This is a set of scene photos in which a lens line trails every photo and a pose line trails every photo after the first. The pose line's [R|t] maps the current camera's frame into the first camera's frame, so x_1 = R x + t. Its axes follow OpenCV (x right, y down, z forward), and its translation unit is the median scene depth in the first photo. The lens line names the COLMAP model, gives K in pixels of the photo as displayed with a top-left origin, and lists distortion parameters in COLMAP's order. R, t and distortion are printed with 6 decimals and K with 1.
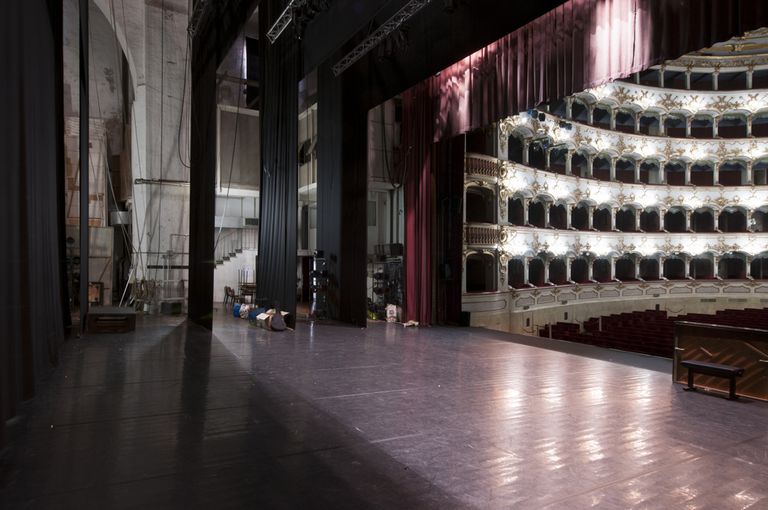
lens RADIAL K [[462.7, 0, 384.6], [0, 462.7, 268.6], [0, 0, 1]] dist [0.001444, -0.000017]
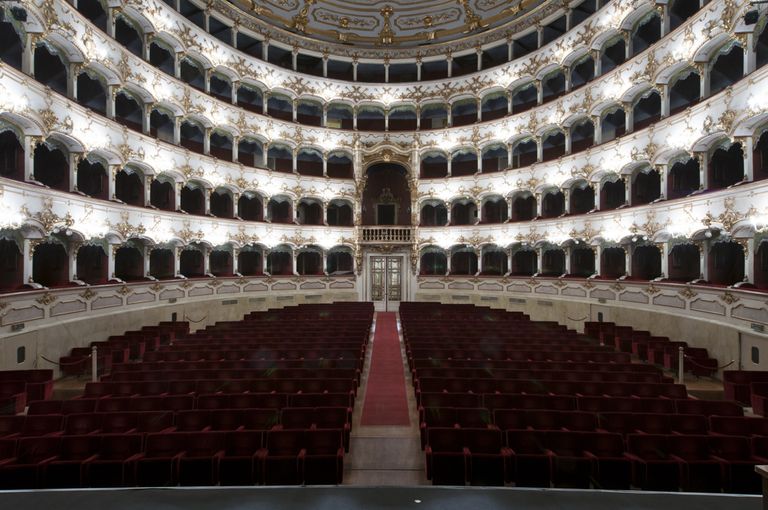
lens RADIAL K [[465.1, 0, 383.9], [0, 465.1, 261.1], [0, 0, 1]] dist [0.003609, -0.002864]
pose [[0.515404, 0.008708, 0.856903, 0.155666], [0.009225, 0.999834, -0.015709, 0.013148], [-0.856897, 0.016002, 0.515238, 0.387734]]
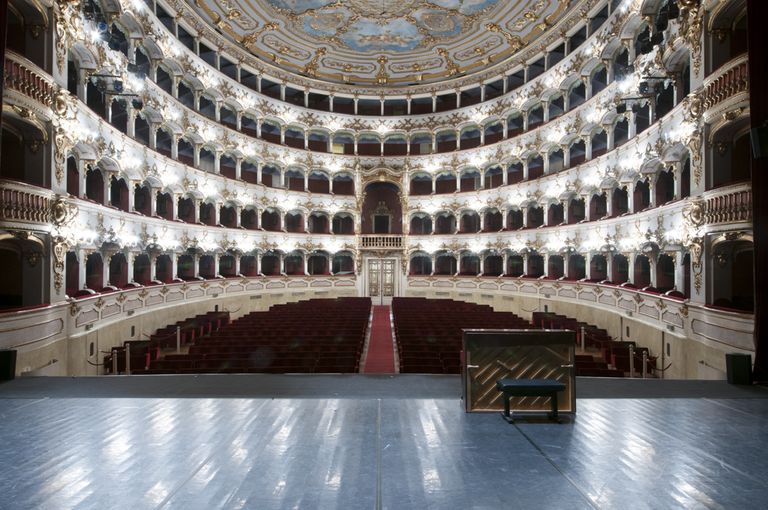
lens RADIAL K [[465.1, 0, 383.9], [0, 465.1, 261.1], [0, 0, 1]] dist [0.003609, -0.002864]
pose [[0.508628, 0.004366, 0.860975, -0.038829], [0.007304, 0.999929, -0.009386, 0.001592], [-0.860955, 0.011063, 0.508560, 0.268365]]
